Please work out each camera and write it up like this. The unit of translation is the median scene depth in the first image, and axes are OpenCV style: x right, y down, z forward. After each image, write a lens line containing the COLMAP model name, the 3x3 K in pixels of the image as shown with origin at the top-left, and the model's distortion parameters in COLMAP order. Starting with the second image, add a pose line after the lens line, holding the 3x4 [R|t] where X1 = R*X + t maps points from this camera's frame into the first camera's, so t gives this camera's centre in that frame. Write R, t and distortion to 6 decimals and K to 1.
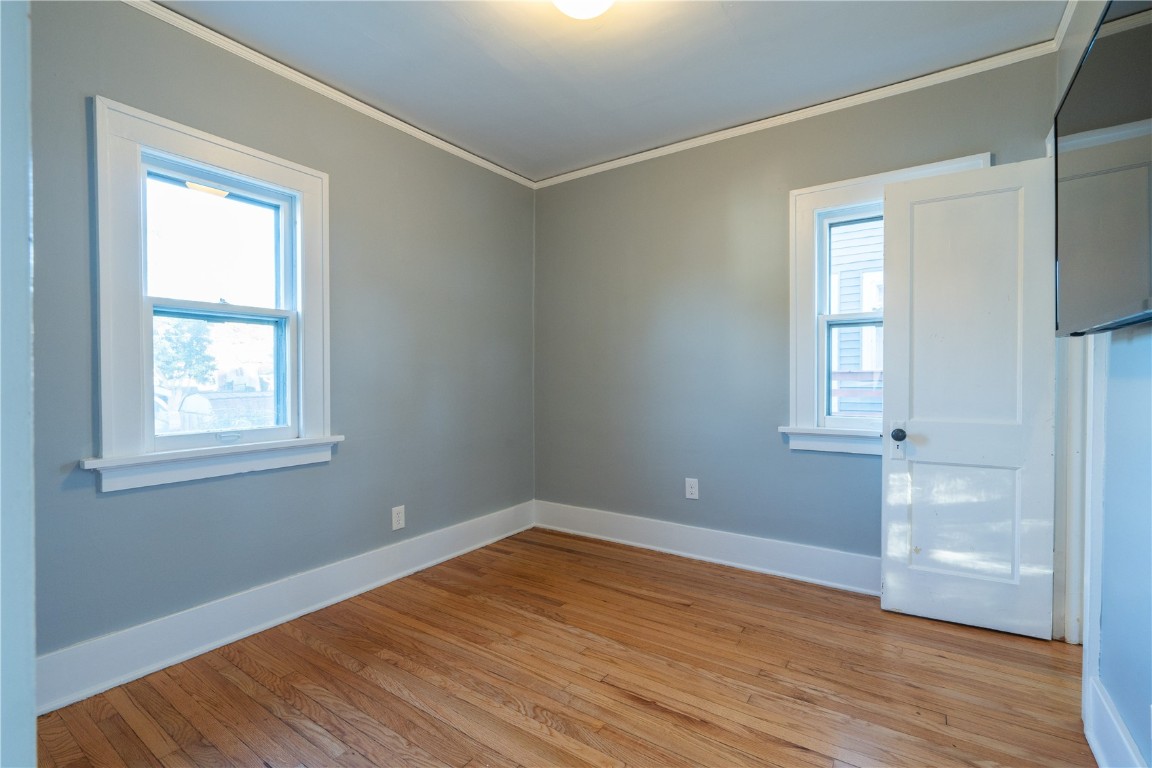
lens RADIAL K [[517.8, 0, 575.9], [0, 517.8, 376.4], [0, 0, 1]] dist [0.000449, 0.001126]
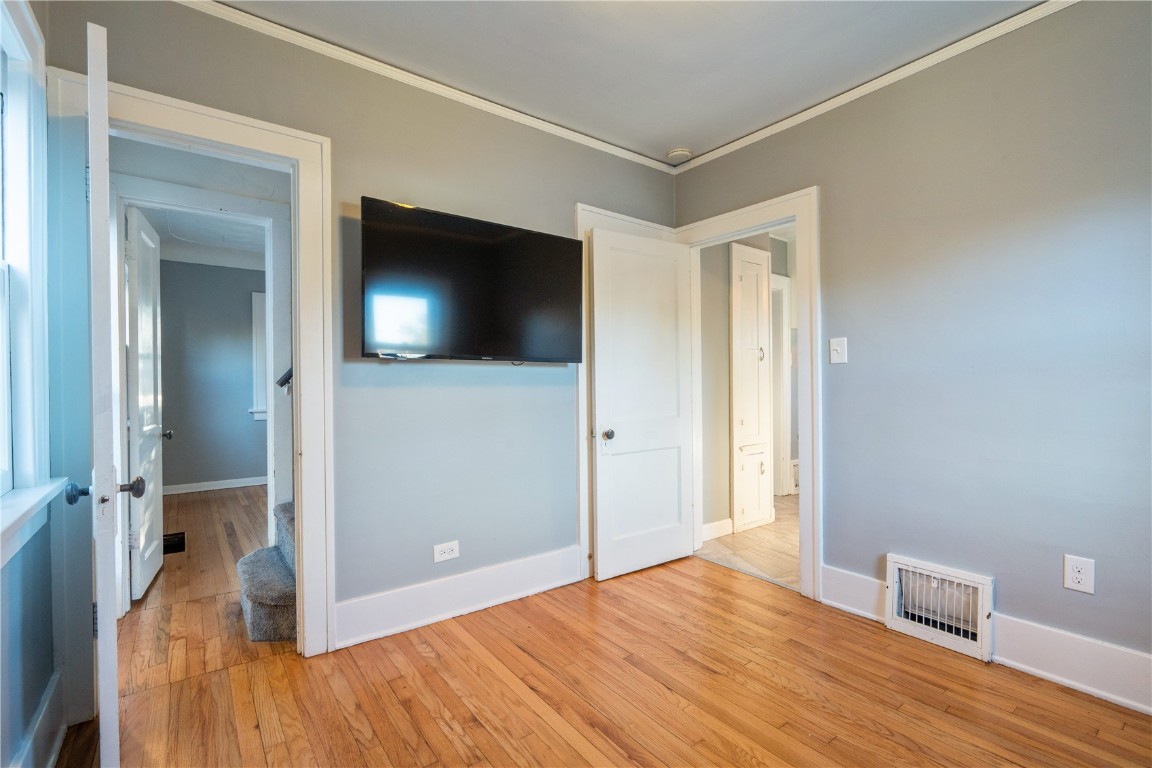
lens RADIAL K [[517.8, 0, 576.0], [0, 517.8, 385.7], [0, 0, 1]] dist [0.000449, 0.001126]
pose [[-0.947614, 0.004847, 0.319380, -0.047651], [0.010302, 0.999828, 0.015390, -0.011596], [-0.319250, 0.017874, -0.947502, 1.939496]]
